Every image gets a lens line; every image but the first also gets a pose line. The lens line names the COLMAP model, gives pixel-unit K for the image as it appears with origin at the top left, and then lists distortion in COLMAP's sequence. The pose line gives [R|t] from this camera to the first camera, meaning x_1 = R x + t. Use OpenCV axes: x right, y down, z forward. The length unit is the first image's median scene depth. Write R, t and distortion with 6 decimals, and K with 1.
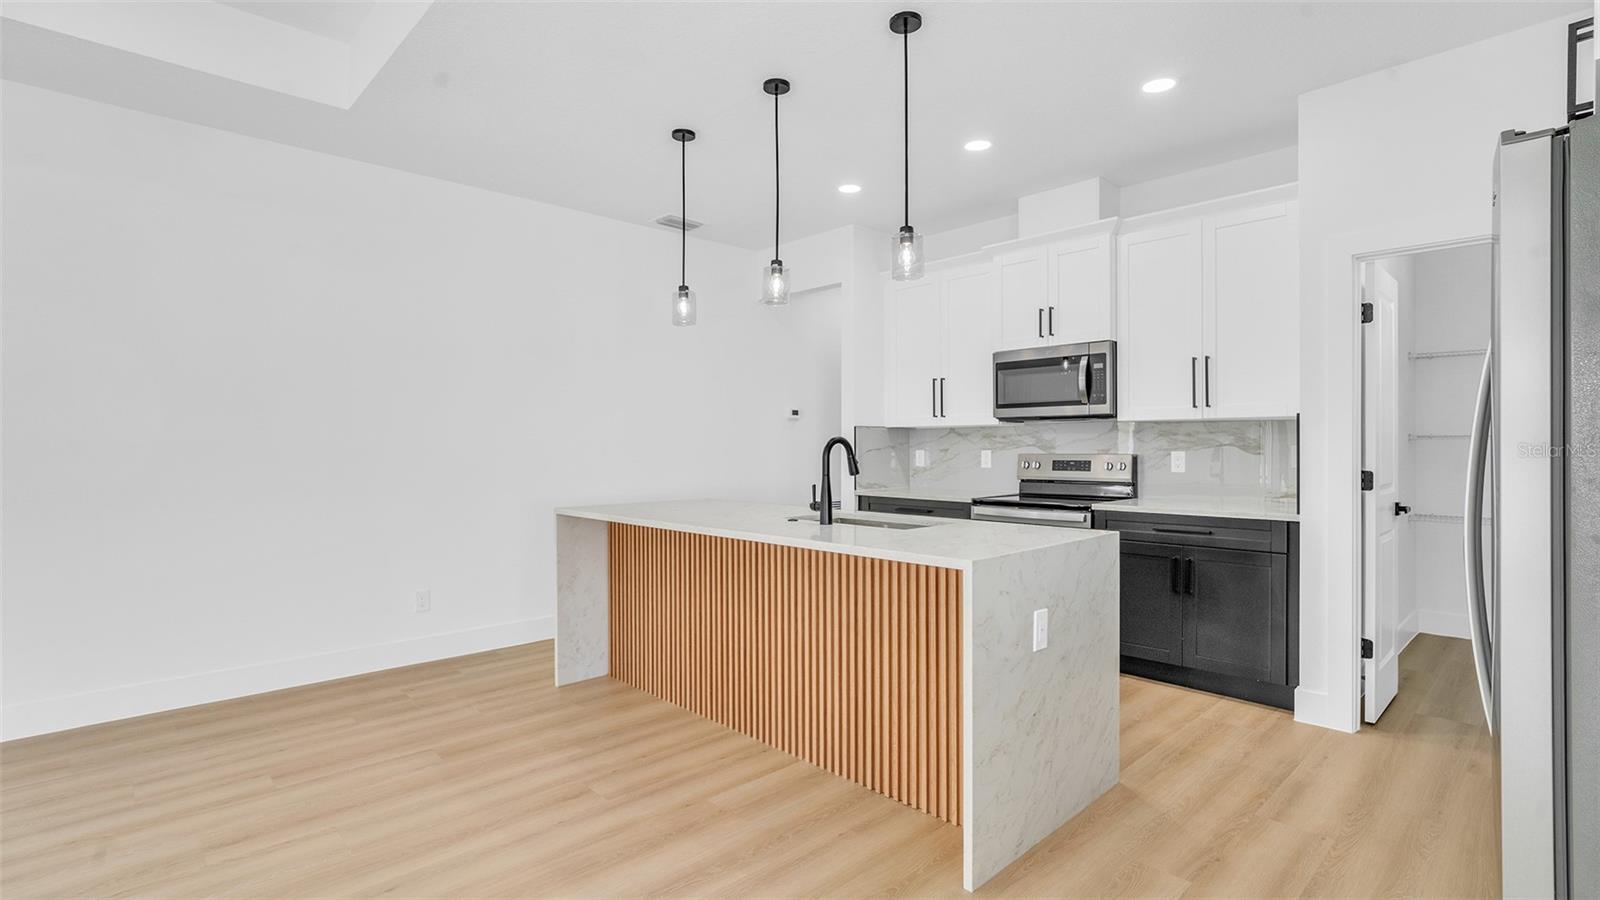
lens RADIAL K [[751.7, 0, 800.0], [0, 751.7, 450.0], [0, 0, 1]] dist [-0.028818, 0.000004]
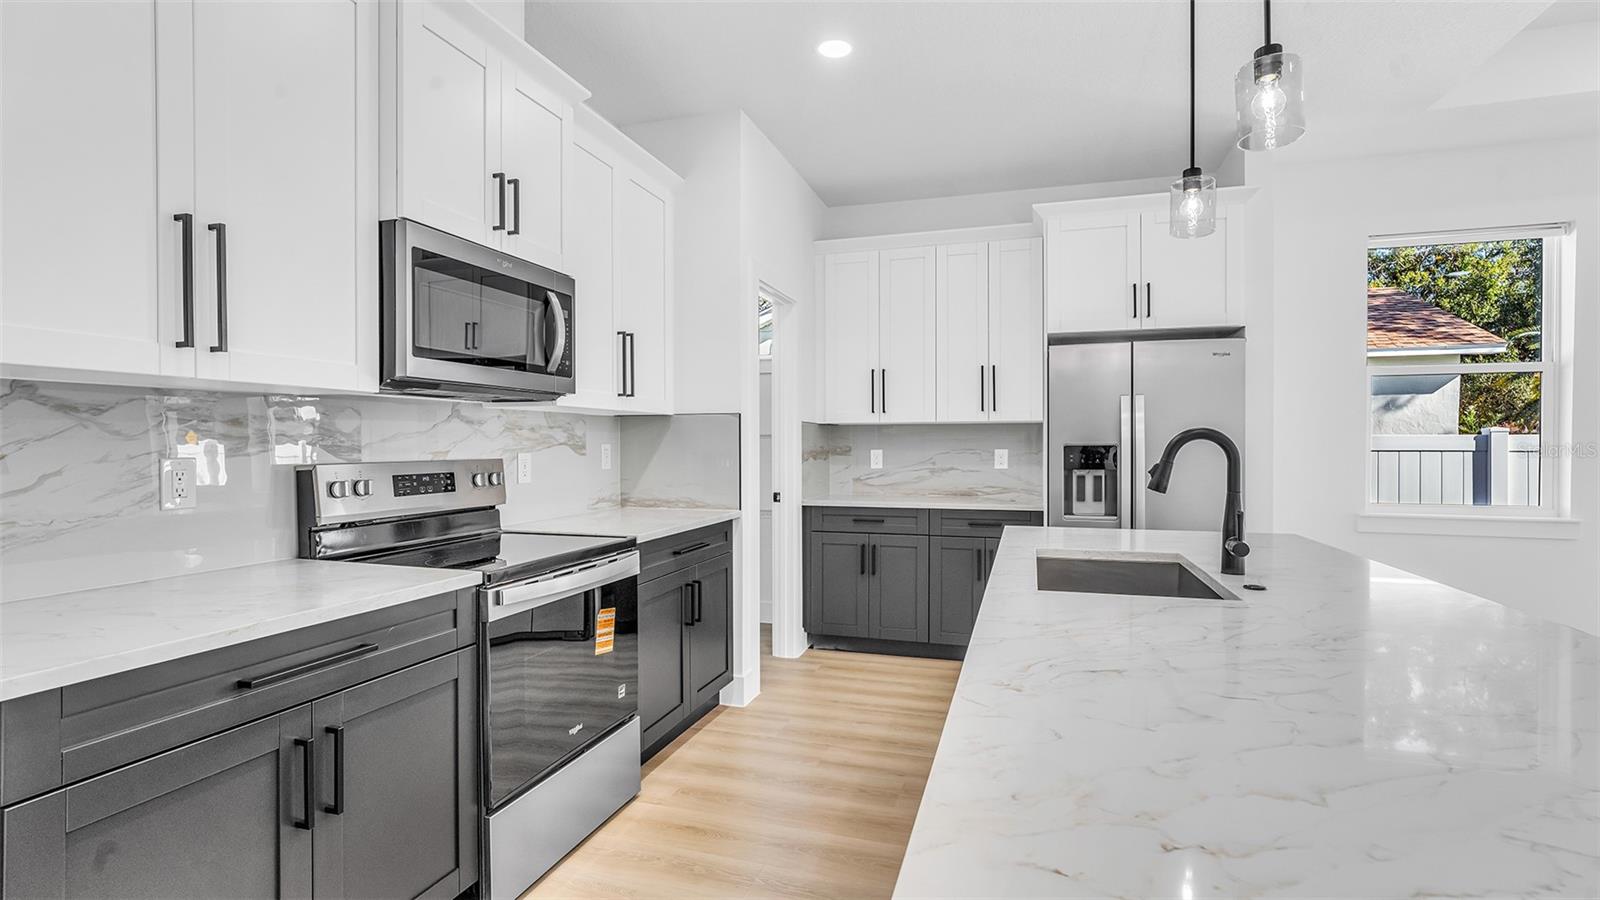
lens RADIAL K [[751.7, 0, 800.0], [0, 751.7, 450.0], [0, 0, 1]] dist [-0.028818, 0.000004]
pose [[-0.488339, -0.003534, 0.872647, -0.249448], [0.007848, 0.999934, 0.008442, -0.005422], [-0.872619, 0.010971, -0.488279, 1.231679]]
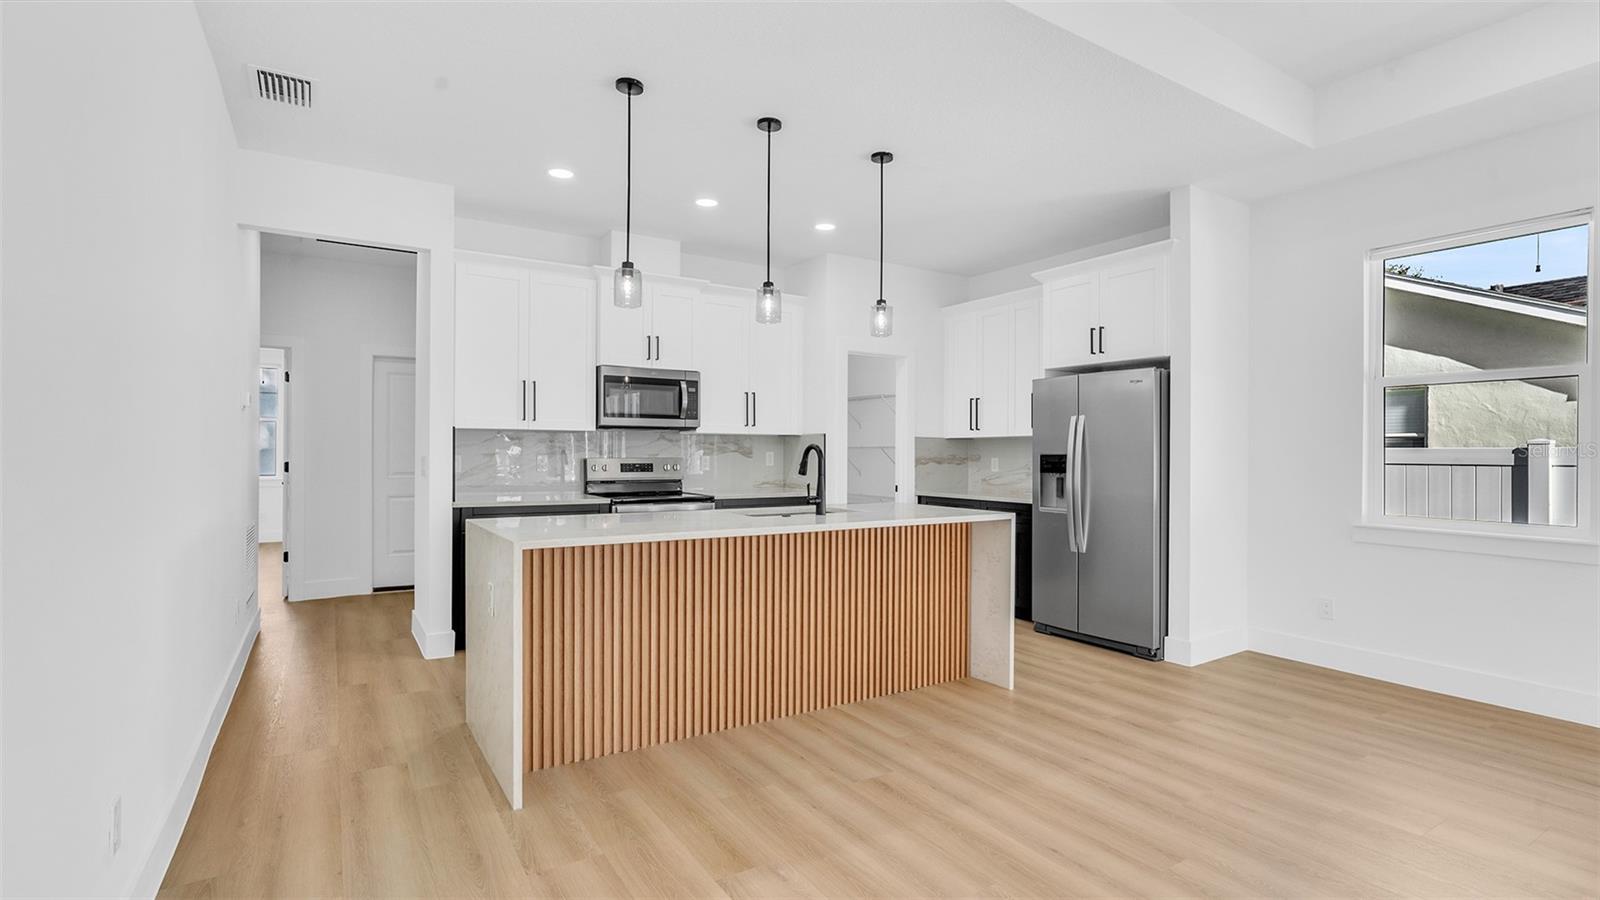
lens RADIAL K [[751.7, 0, 800.0], [0, 751.7, 450.0], [0, 0, 1]] dist [-0.028818, 0.000004]
pose [[0.187545, 0.008495, 0.982219, -0.919856], [-0.000700, 0.999963, -0.008515, 0.003410], [-0.982256, 0.000910, 0.187544, 0.622591]]
